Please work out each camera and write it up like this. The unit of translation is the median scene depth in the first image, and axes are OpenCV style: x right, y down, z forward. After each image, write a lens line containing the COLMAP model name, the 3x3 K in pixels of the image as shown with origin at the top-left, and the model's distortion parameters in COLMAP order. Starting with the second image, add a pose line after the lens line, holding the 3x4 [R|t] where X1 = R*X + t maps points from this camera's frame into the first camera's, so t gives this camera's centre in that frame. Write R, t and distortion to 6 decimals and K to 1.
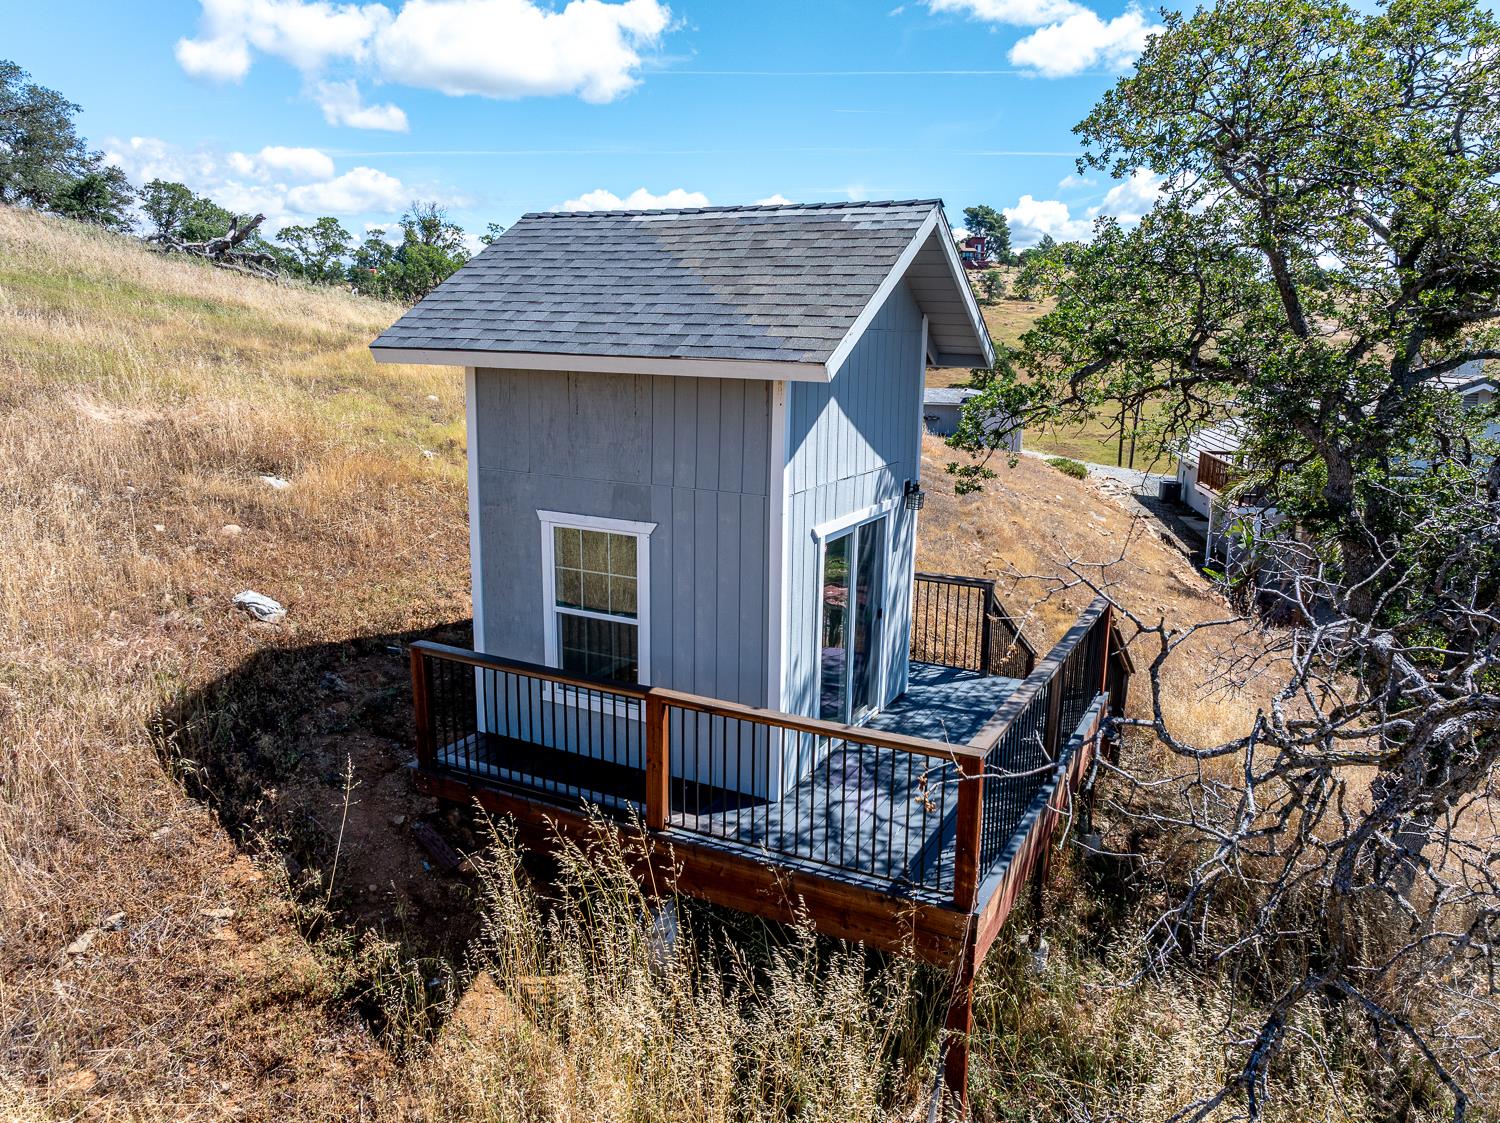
lens RADIAL K [[1049.9, 0, 755.6], [0, 1049.9, 554.1], [0, 0, 1]] dist [-0.038190, 0.021721]
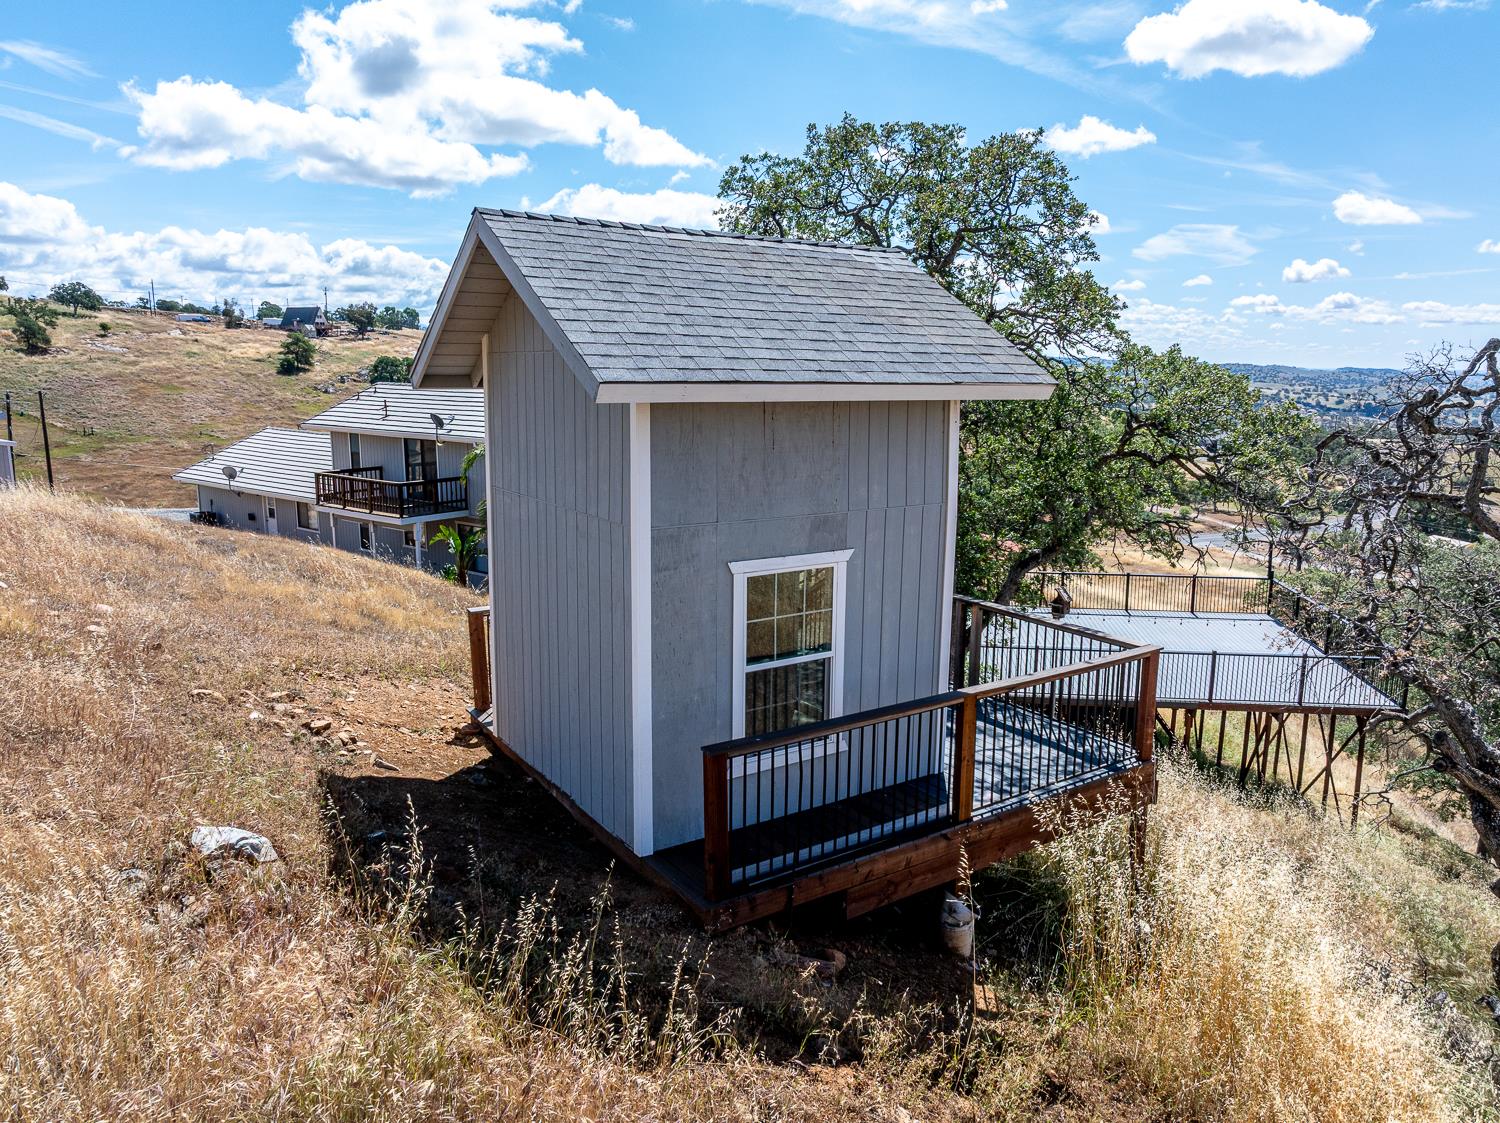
lens RADIAL K [[1049.9, 0, 755.2], [0, 1049.9, 558.2], [0, 0, 1]] dist [-0.038190, 0.021721]
pose [[0.487815, -0.170293, 0.856176, -0.980563], [0.182347, 0.979030, 0.090834, -0.126097], [-0.853690, 0.111810, 0.508637, 0.554258]]
